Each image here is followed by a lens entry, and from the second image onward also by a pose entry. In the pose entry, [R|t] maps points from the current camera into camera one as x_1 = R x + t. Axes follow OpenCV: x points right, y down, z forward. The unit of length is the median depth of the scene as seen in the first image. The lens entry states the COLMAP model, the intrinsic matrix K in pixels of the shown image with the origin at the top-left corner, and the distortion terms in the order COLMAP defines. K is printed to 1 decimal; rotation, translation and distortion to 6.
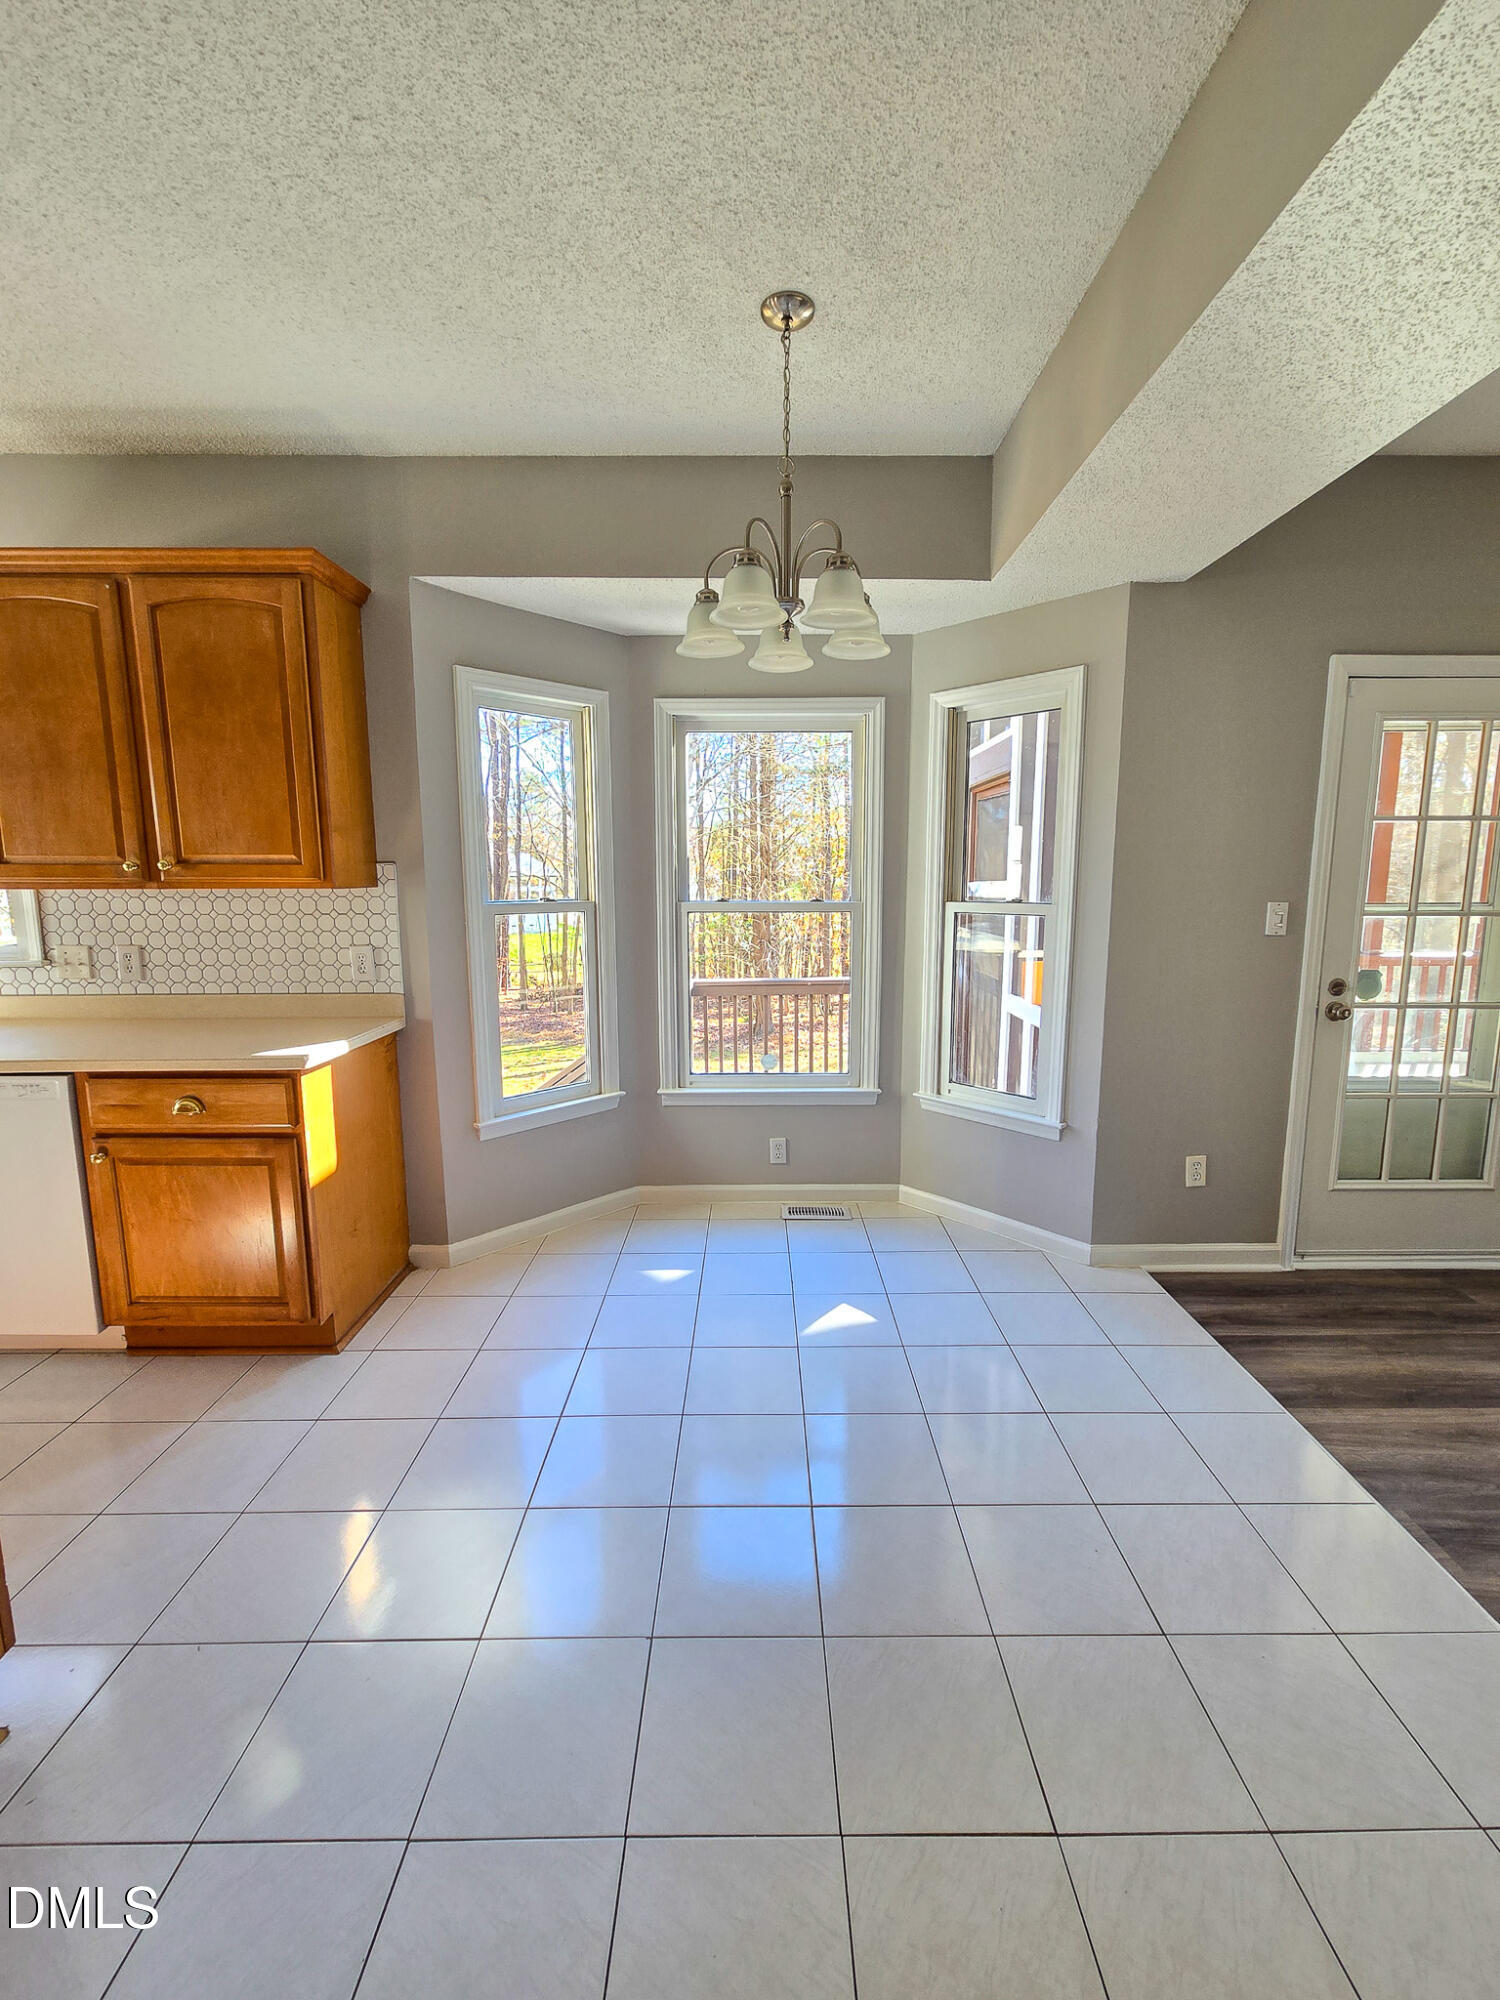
lens RADIAL K [[816.7, 0, 761.6], [0, 816.7, 993.4], [0, 0, 1]] dist [-0.000376, -0.000420]
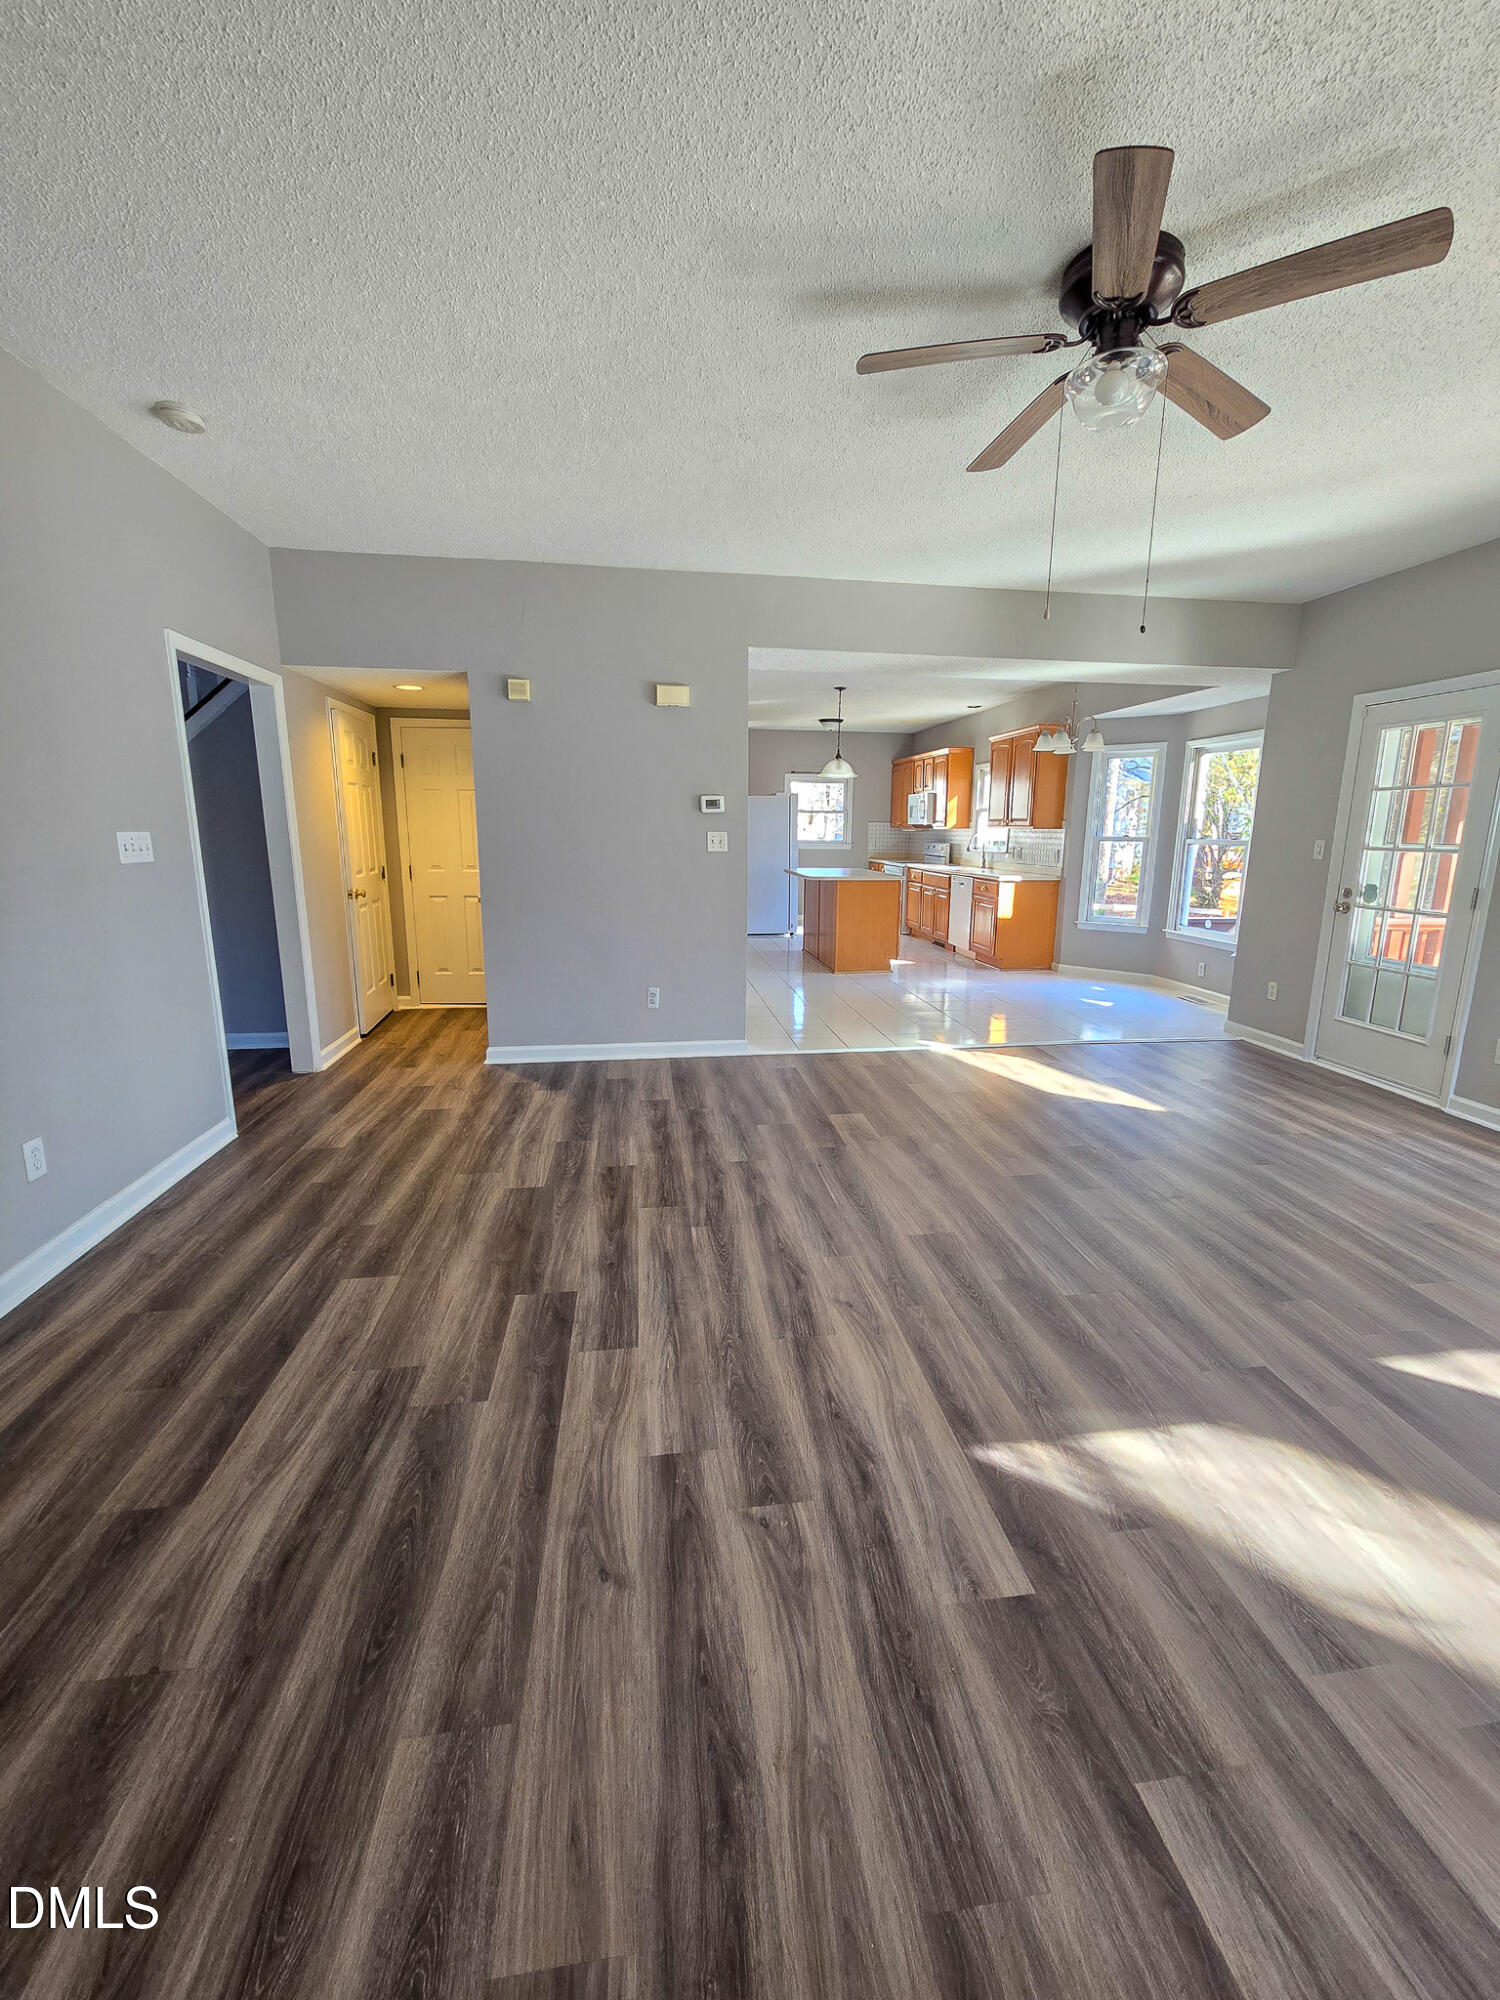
lens RADIAL K [[816.7, 0, 761.6], [0, 816.7, 993.4], [0, 0, 1]] dist [-0.000376, -0.000420]
pose [[0.141286, 0.200004, -0.969555, 2.225113], [-0.152489, 0.972088, 0.178306, 0.077560], [0.978154, 0.122654, 0.167841, -0.418805]]
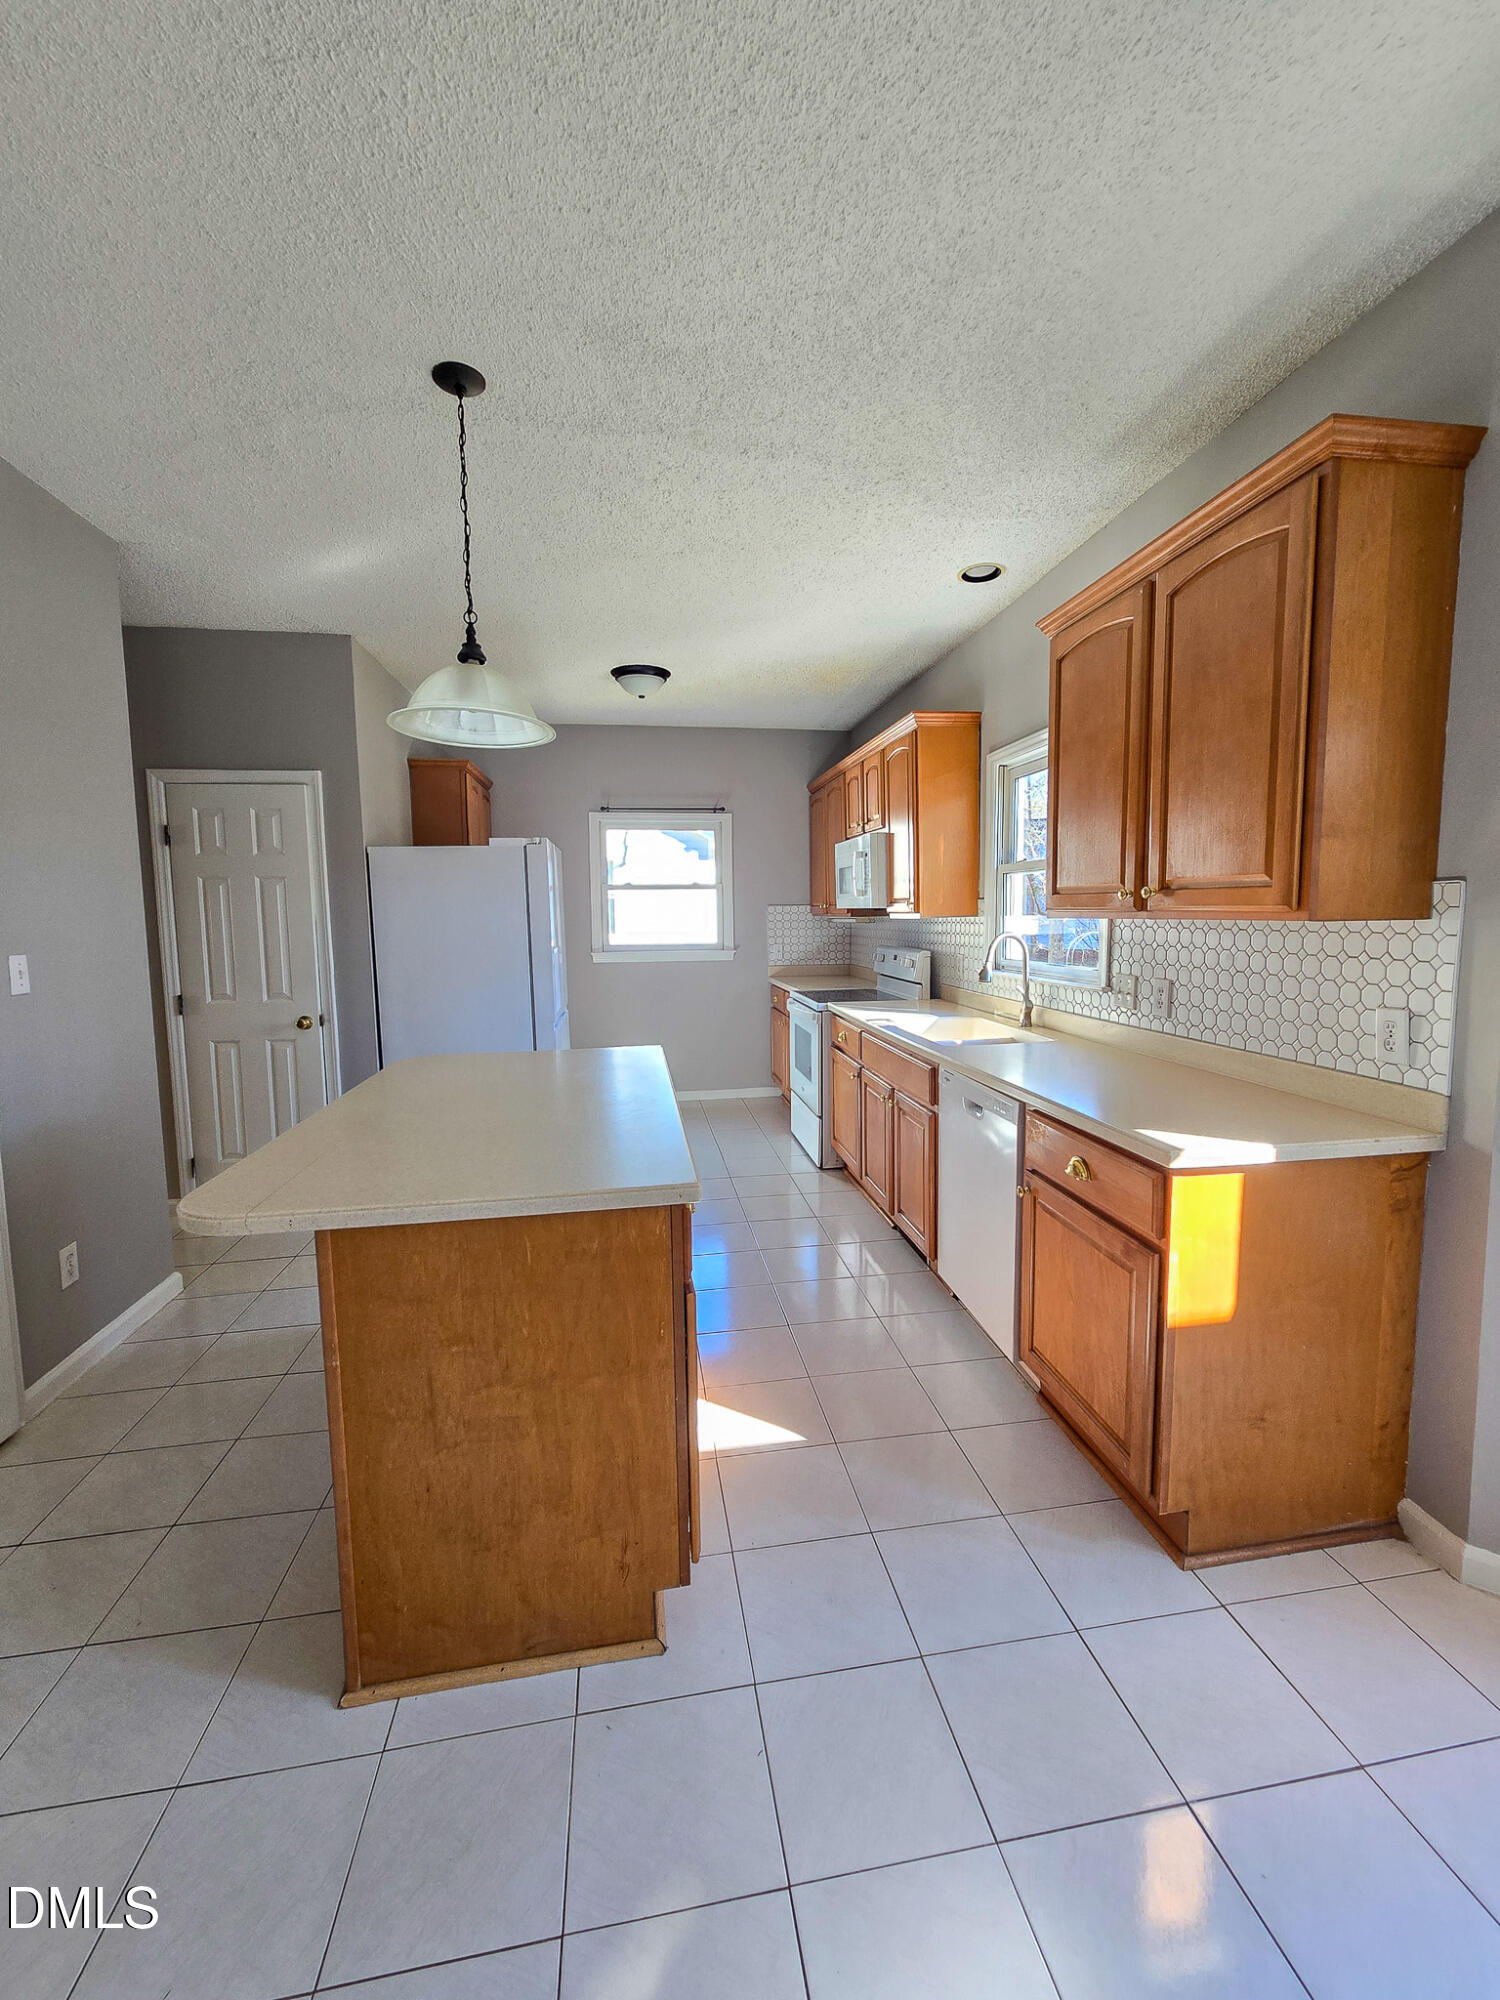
lens RADIAL K [[816.7, 0, 761.6], [0, 816.7, 993.4], [0, 0, 1]] dist [-0.000376, -0.000420]
pose [[0.159886, 0.097891, -0.982270, 0.064608], [-0.130756, 0.988403, 0.077219, -0.054901], [0.978437, 0.116091, 0.170832, 0.398379]]
